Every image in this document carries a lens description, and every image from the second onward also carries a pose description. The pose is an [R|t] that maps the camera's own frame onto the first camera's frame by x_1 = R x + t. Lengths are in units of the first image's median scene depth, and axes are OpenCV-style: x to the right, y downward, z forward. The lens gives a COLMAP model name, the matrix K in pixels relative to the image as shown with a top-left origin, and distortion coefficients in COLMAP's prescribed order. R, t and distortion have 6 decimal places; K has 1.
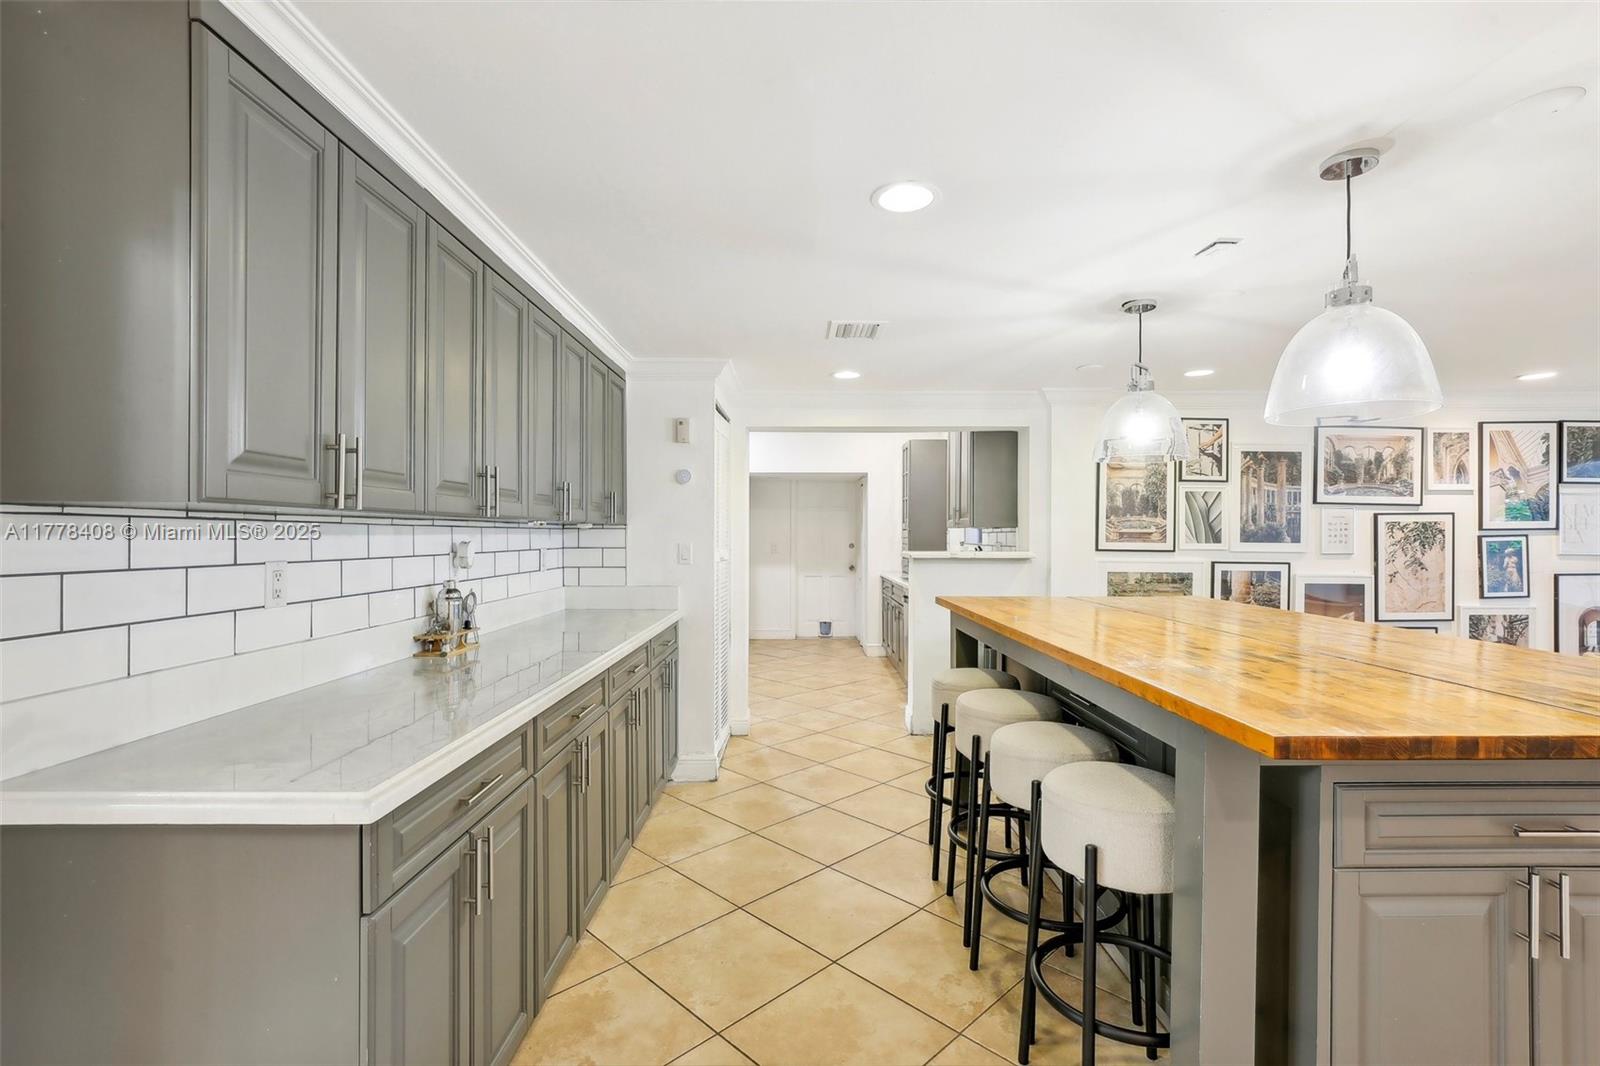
lens RADIAL K [[738.7, 0, 802.7], [0, 738.7, 541.9], [0, 0, 1]] dist [0.011480, 0.000601]
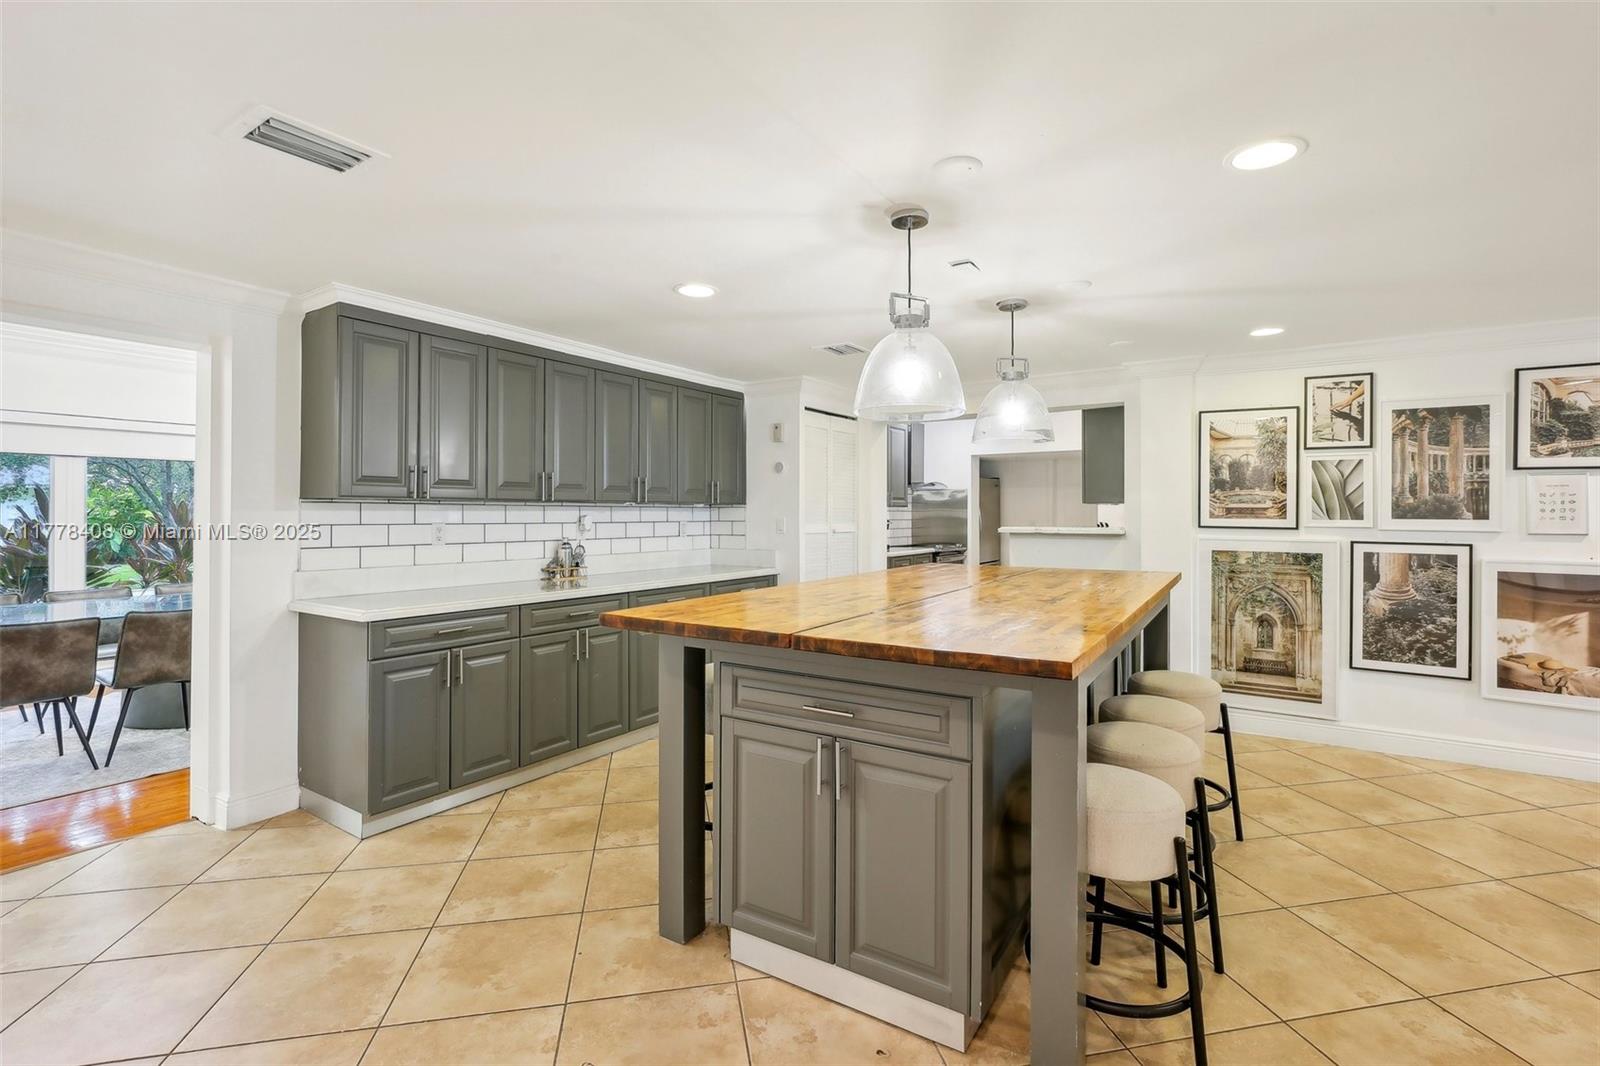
lens RADIAL K [[738.7, 0, 804.8], [0, 738.7, 521.0], [0, 0, 1]] dist [0.011480, 0.000601]
pose [[0.833148, 0.003668, -0.553038, 0.503003], [-0.004116, 0.999991, 0.000432, 0.005584], [0.553035, 0.001916, 0.833156, -0.064182]]
